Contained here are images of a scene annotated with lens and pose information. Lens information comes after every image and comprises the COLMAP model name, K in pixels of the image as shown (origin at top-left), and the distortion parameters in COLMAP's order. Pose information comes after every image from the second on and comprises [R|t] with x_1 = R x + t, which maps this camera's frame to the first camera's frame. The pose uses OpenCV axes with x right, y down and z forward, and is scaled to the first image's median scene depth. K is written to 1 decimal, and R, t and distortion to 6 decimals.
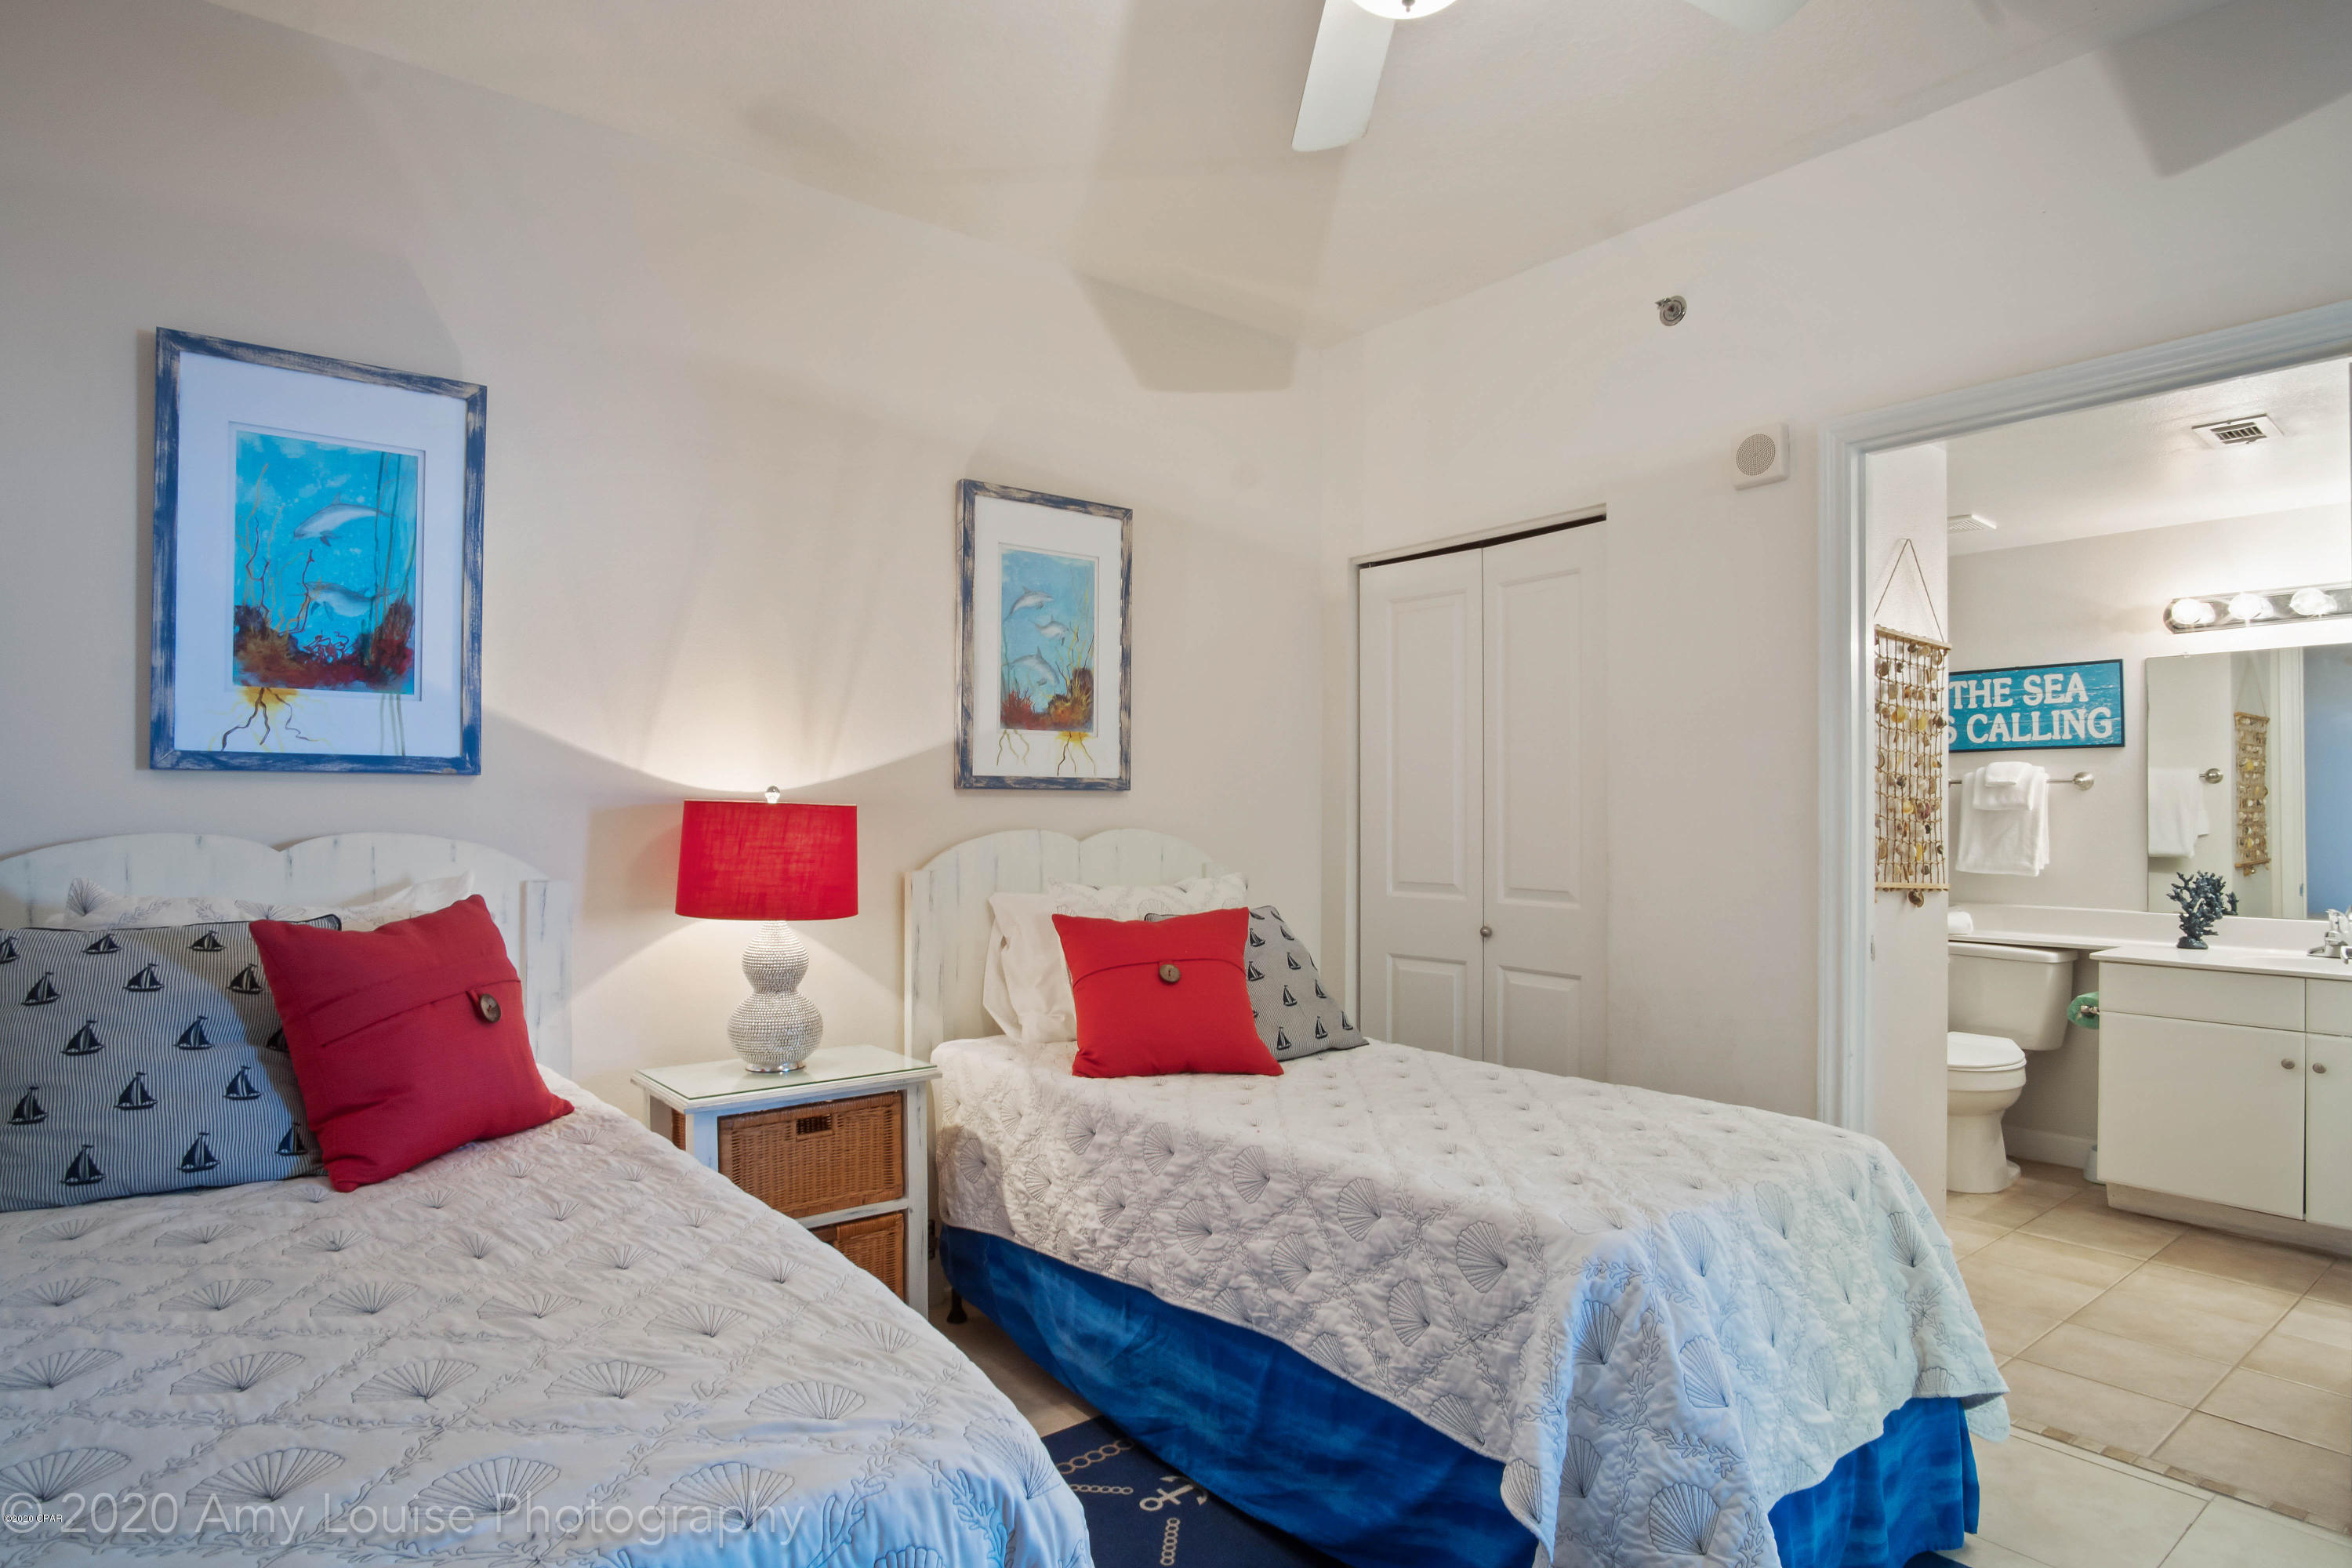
lens RADIAL K [[1278.0, 0, 1176.0], [0, 1278.0, 784.0], [0, 0, 1]] dist [-0.003096, -0.000051]
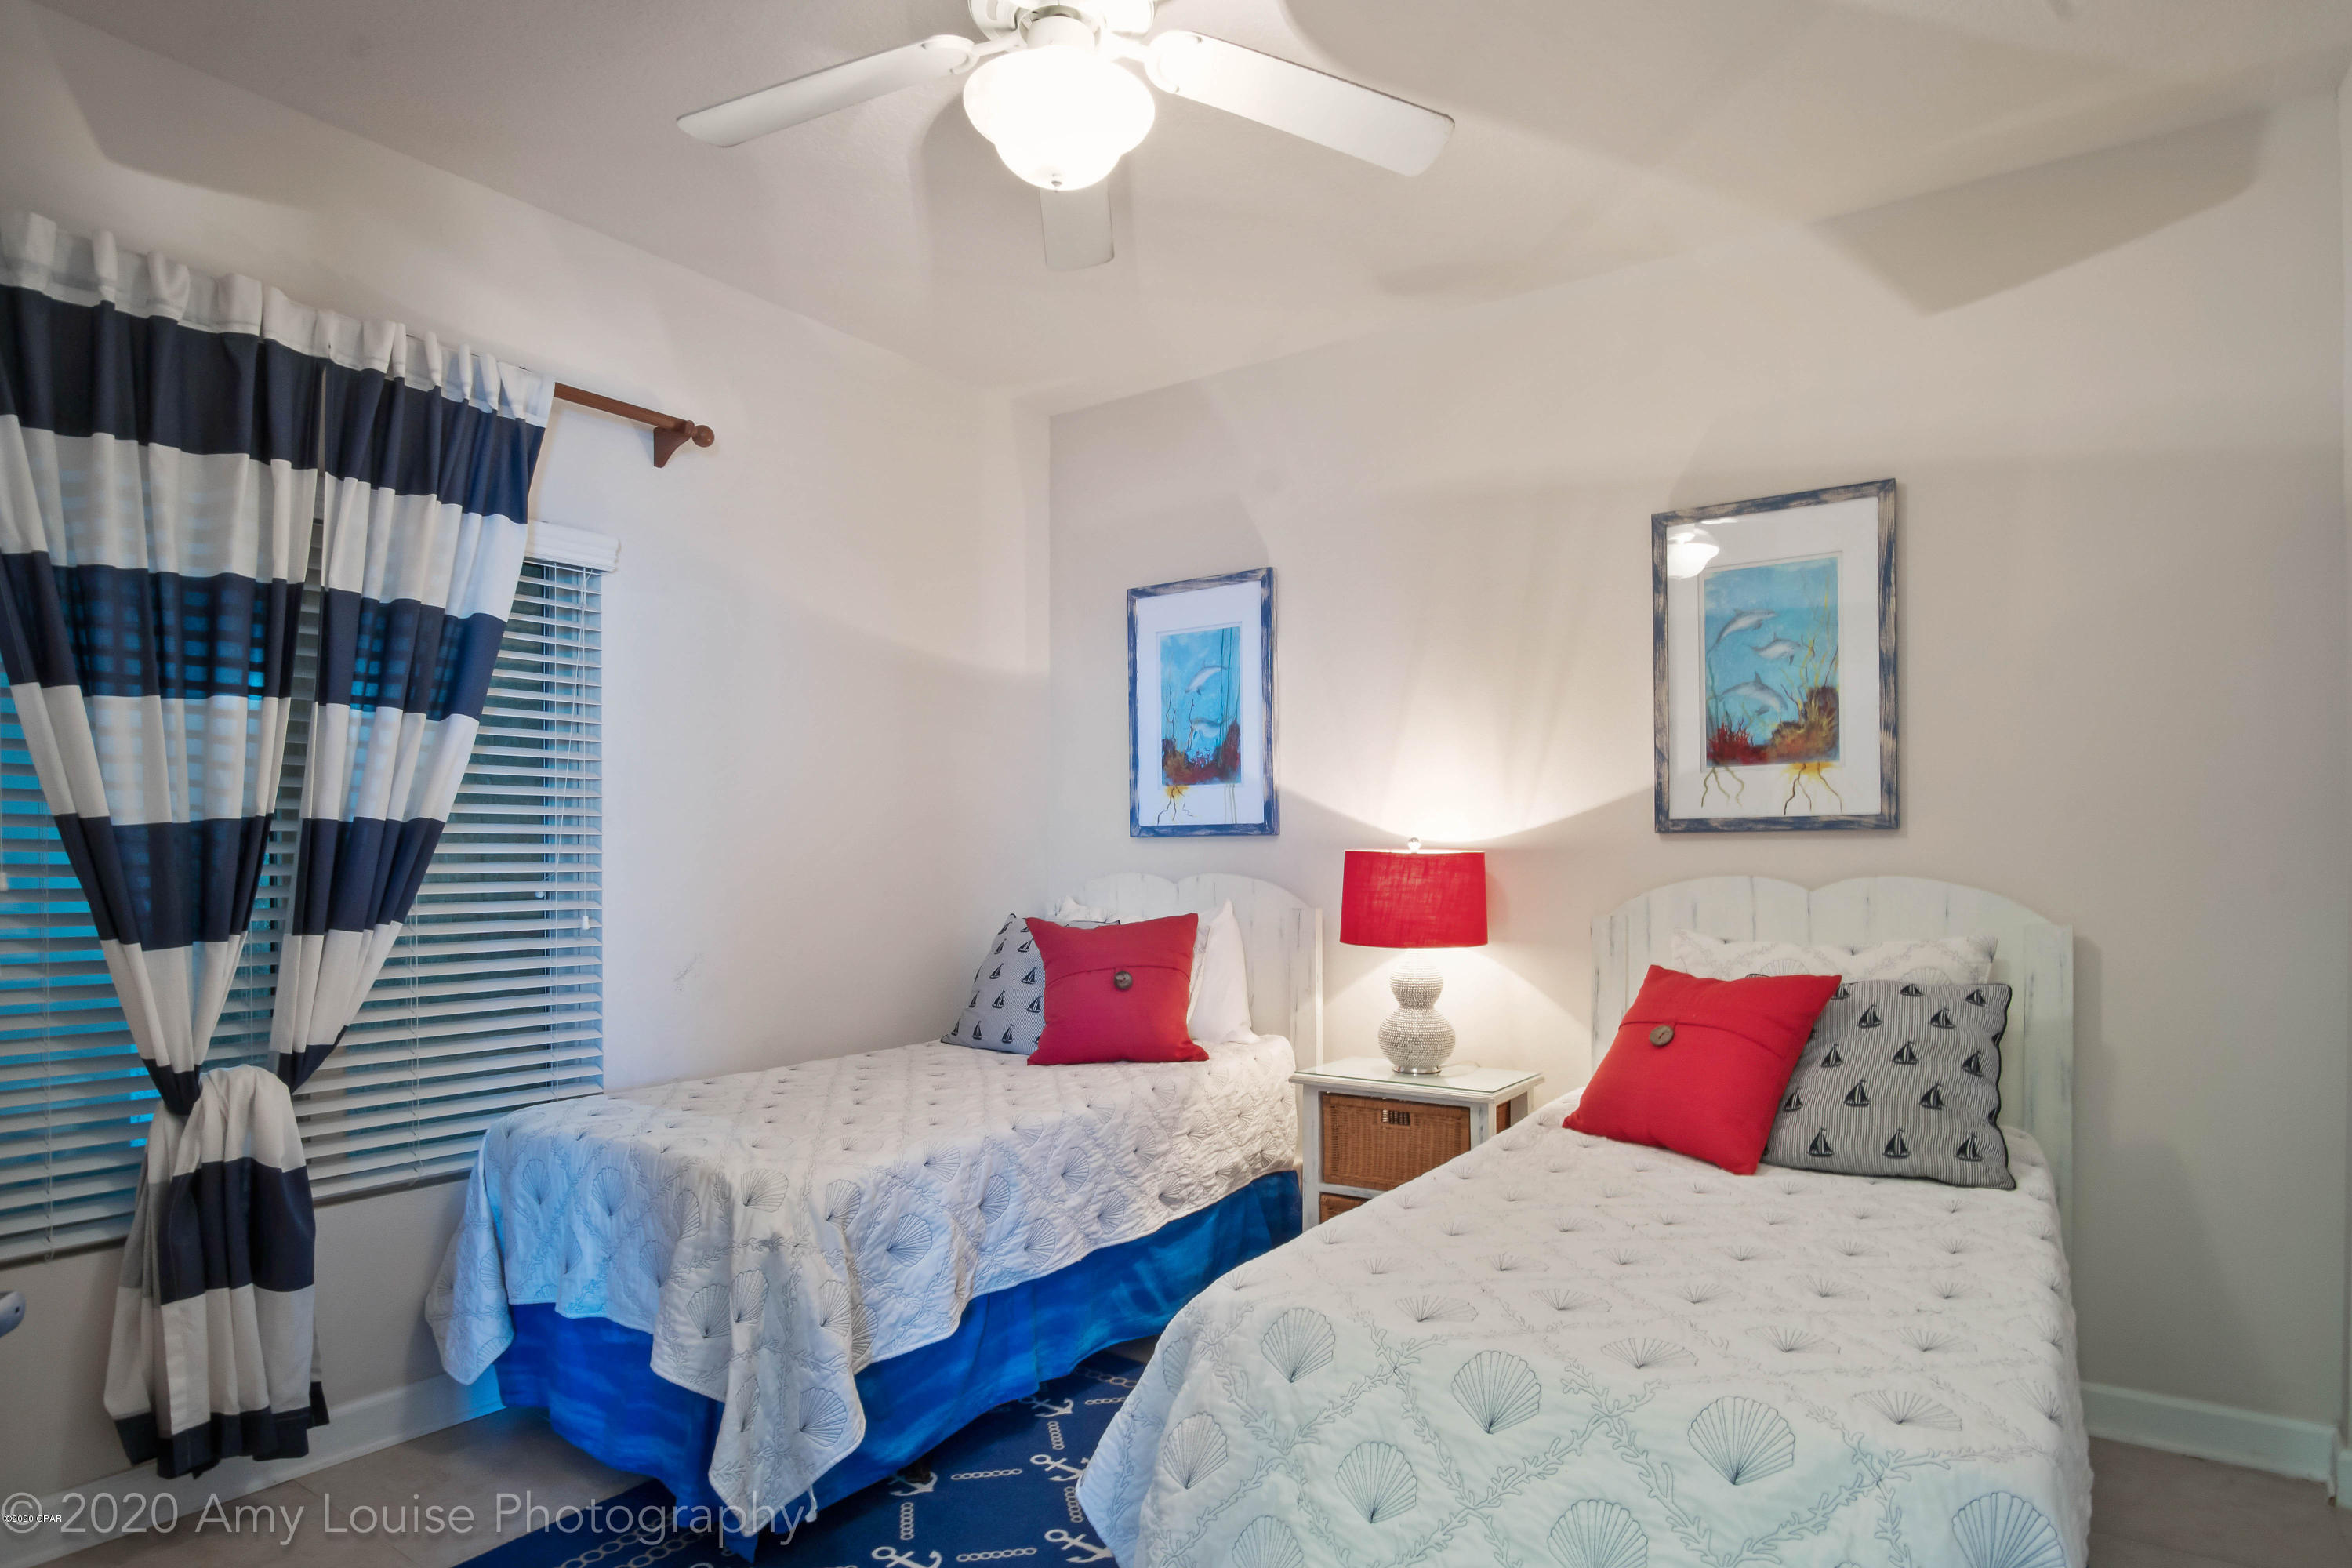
lens RADIAL K [[1289.7, 0, 1170.3], [0, 1289.7, 855.5], [0, 0, 1]] dist [-0.027171, 0.001200]
pose [[0.301759, -0.006848, -0.953360, 0.772402], [0.028115, 0.999603, 0.001719, 0.010386], [0.952970, -0.027322, 0.301832, 0.414636]]
